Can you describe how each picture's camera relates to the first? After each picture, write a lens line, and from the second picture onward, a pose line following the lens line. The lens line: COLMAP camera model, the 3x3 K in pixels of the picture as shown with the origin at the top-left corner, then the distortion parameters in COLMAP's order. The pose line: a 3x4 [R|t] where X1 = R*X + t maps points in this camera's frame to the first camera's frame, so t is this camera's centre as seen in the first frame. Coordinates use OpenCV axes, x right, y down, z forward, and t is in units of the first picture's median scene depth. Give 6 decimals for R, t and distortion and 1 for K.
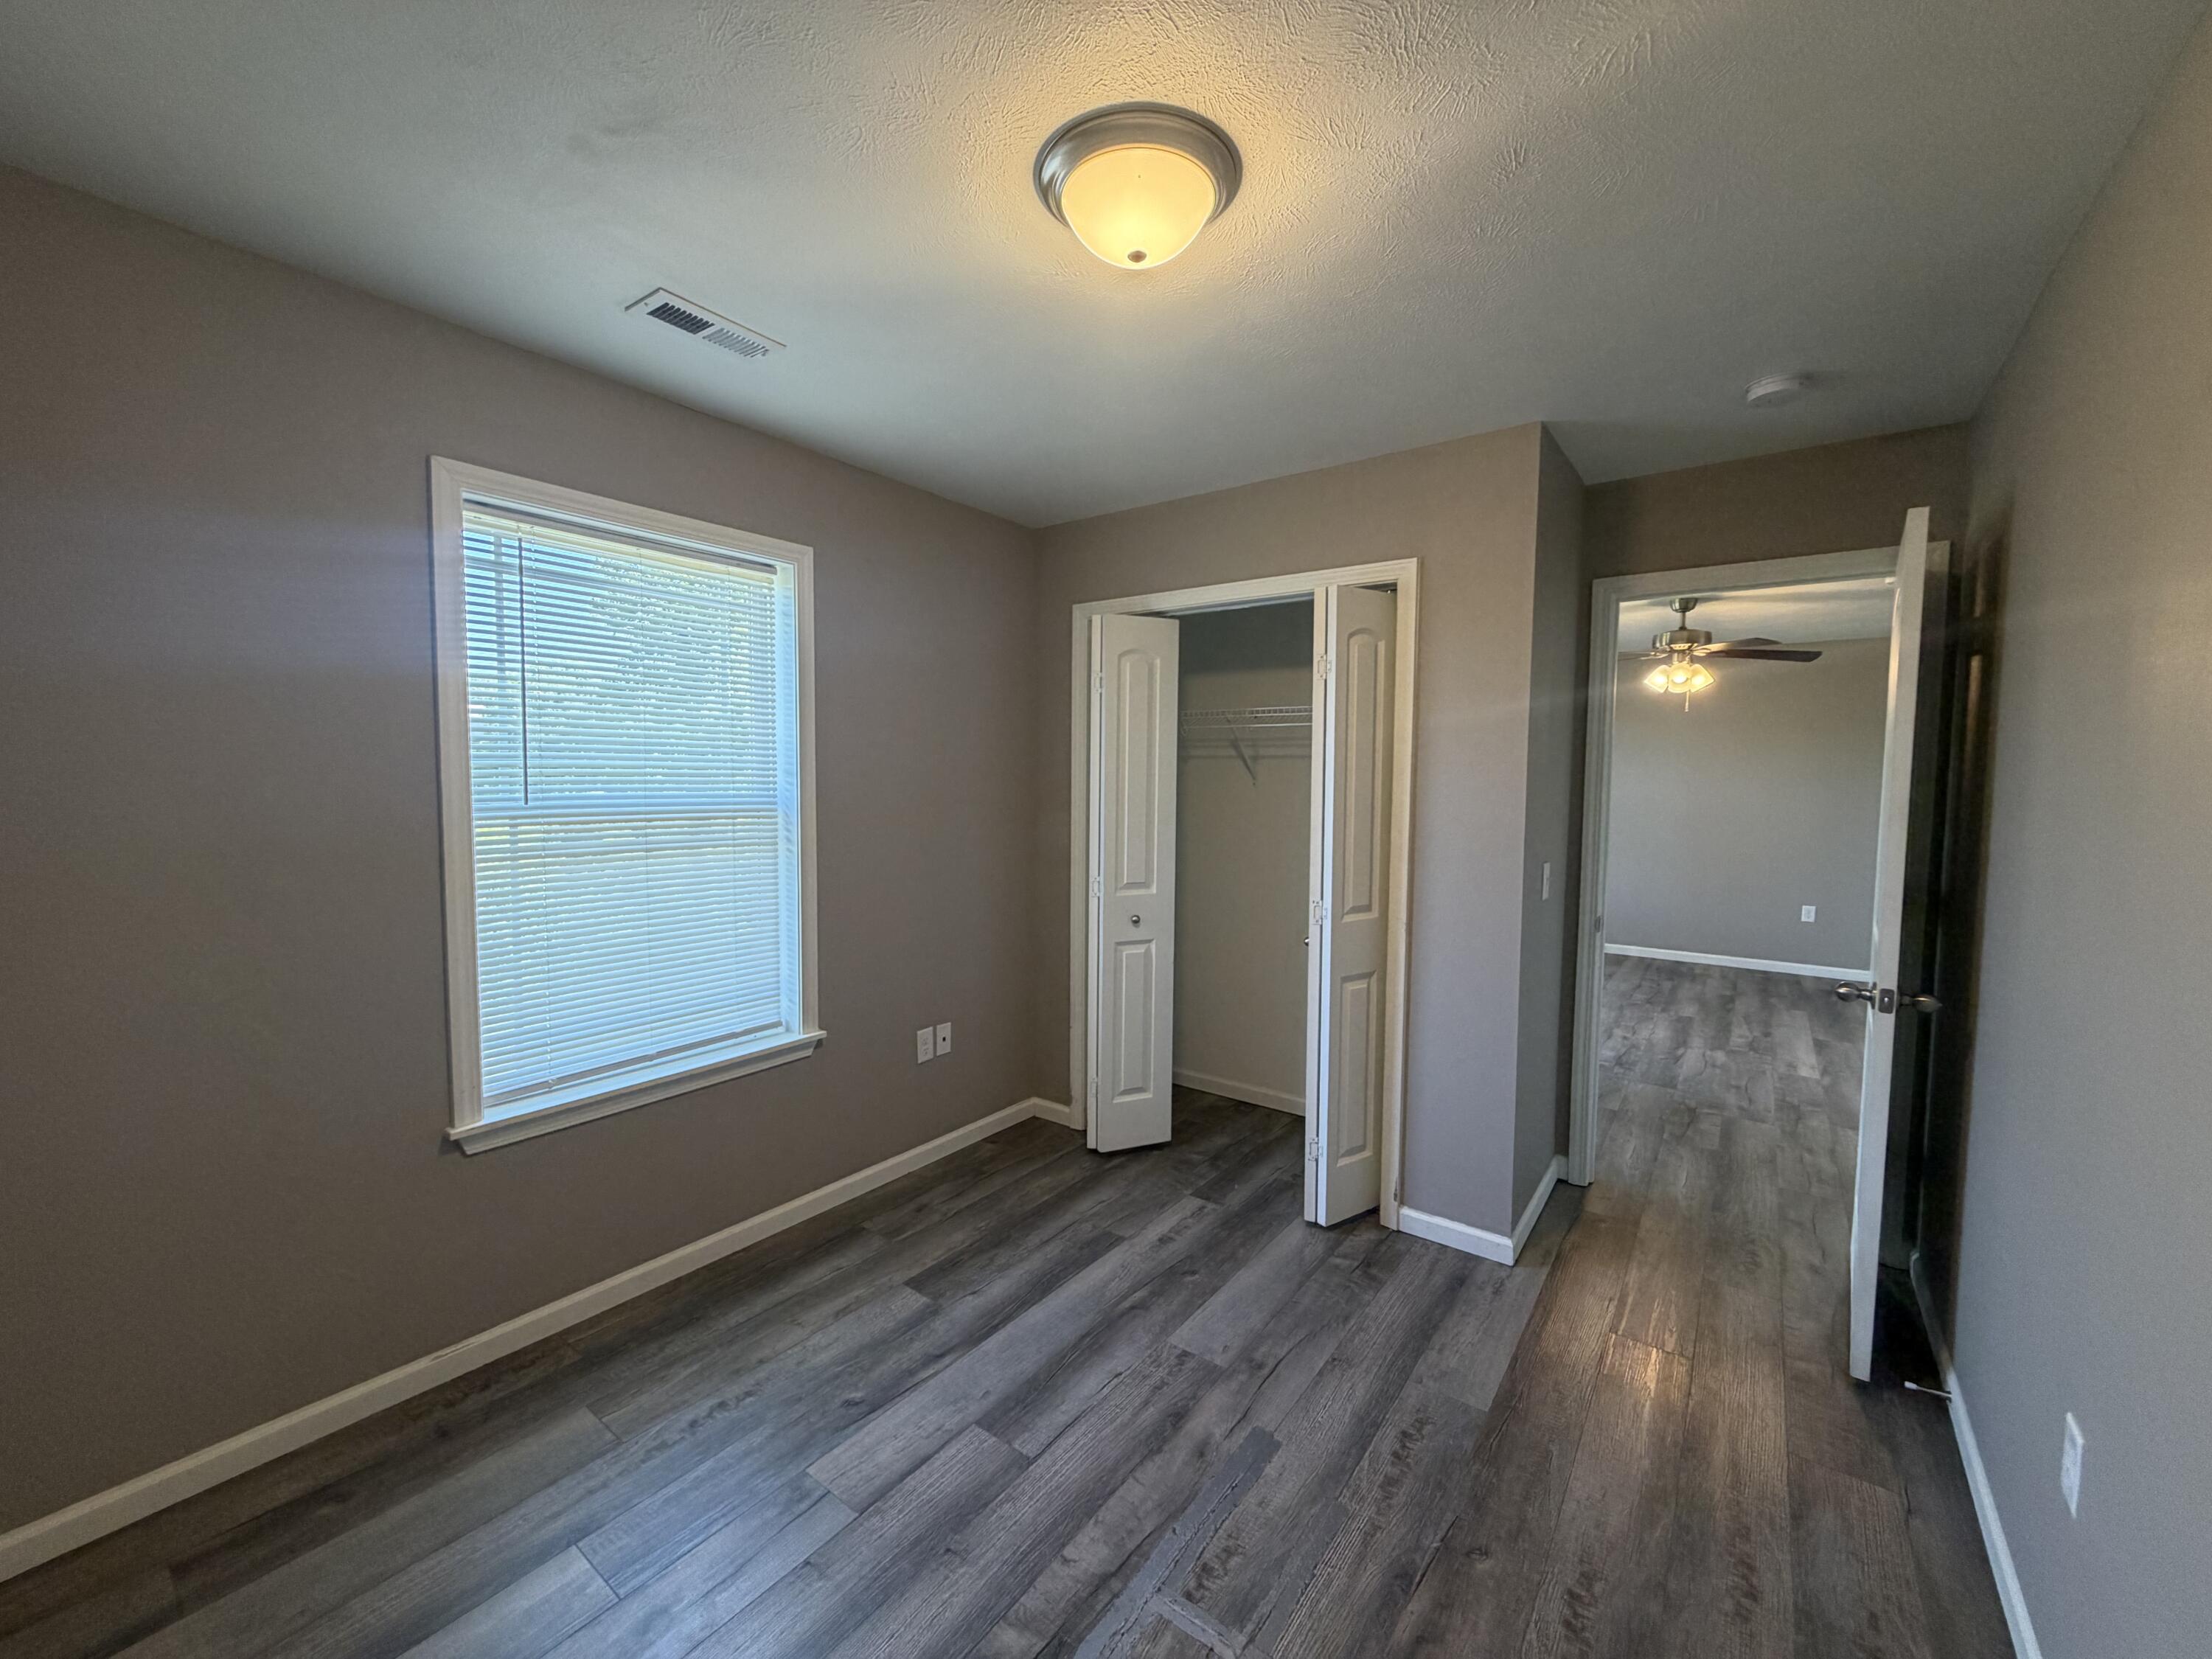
lens RADIAL K [[882.3, 0, 1109.1], [0, 882.3, 835.2], [0, 0, 1]] dist [-0.002574, 0.001283]
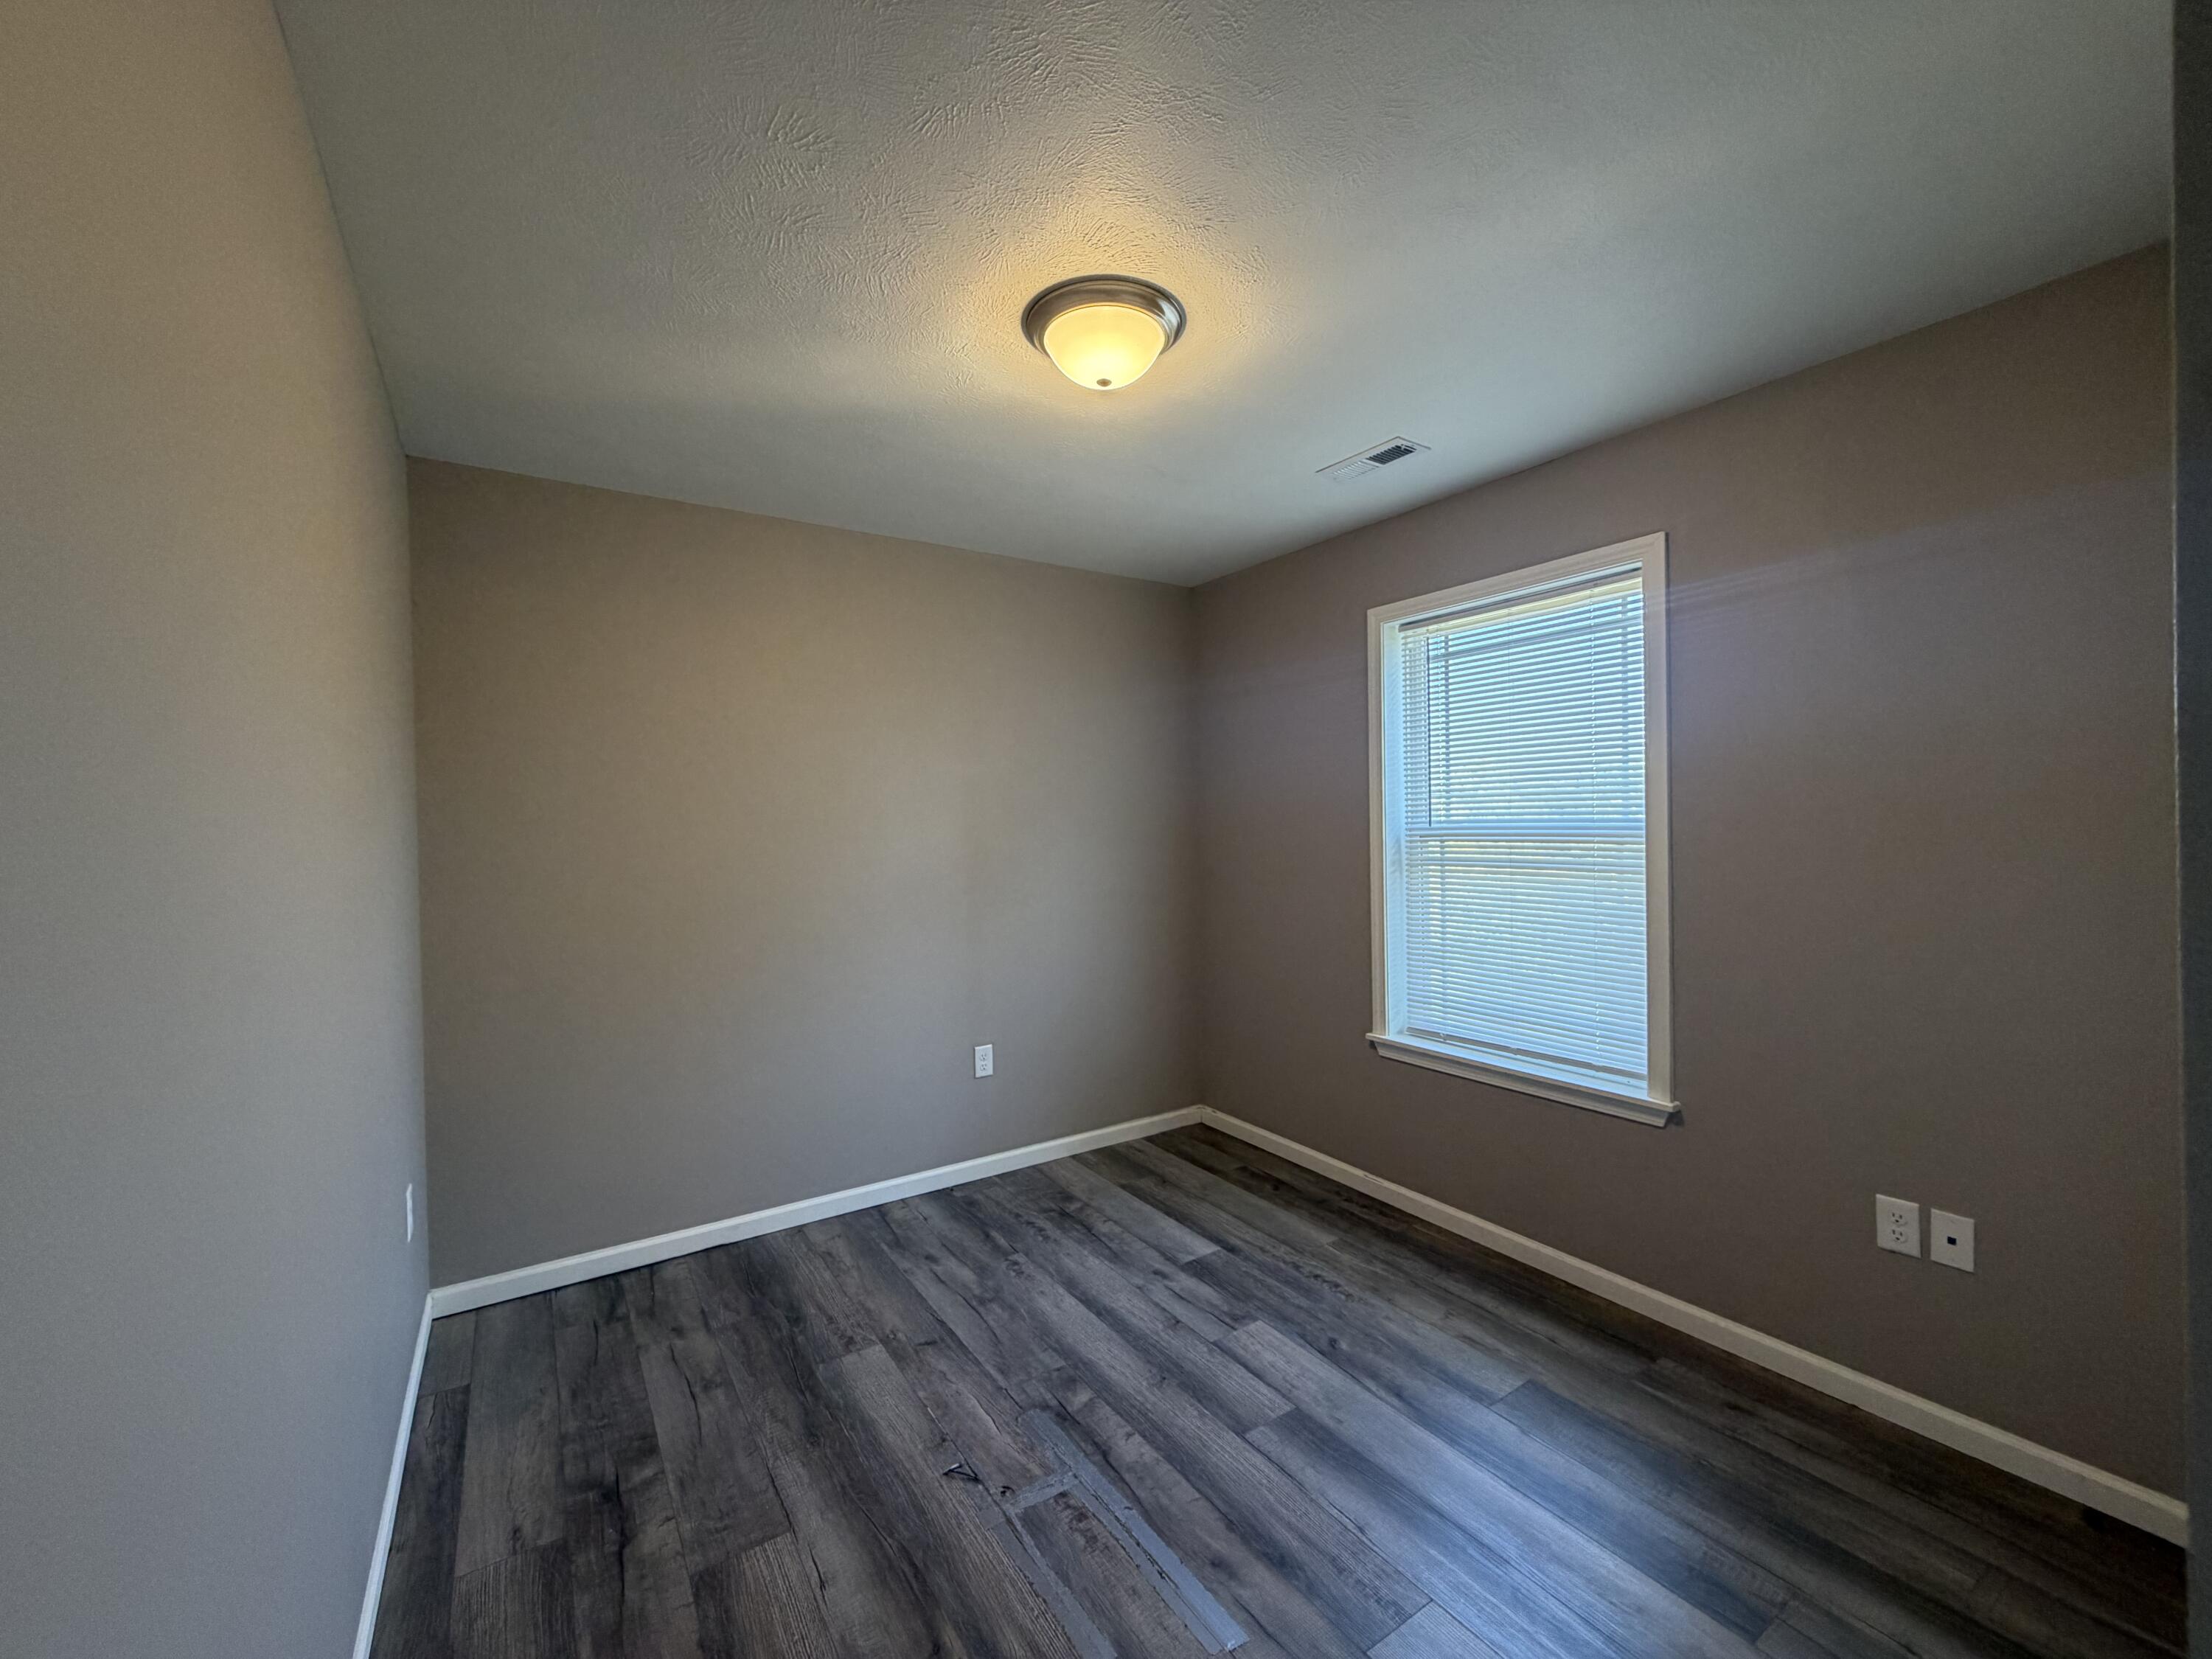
lens RADIAL K [[882.3, 0, 1092.1], [0, 882.3, 834.2], [0, 0, 1]] dist [-0.002574, 0.001283]
pose [[-0.350733, 0.003818, -0.936468, 0.914780], [-0.053377, 0.998284, 0.024062, -0.029954], [0.934953, 0.058425, -0.349928, 1.093950]]
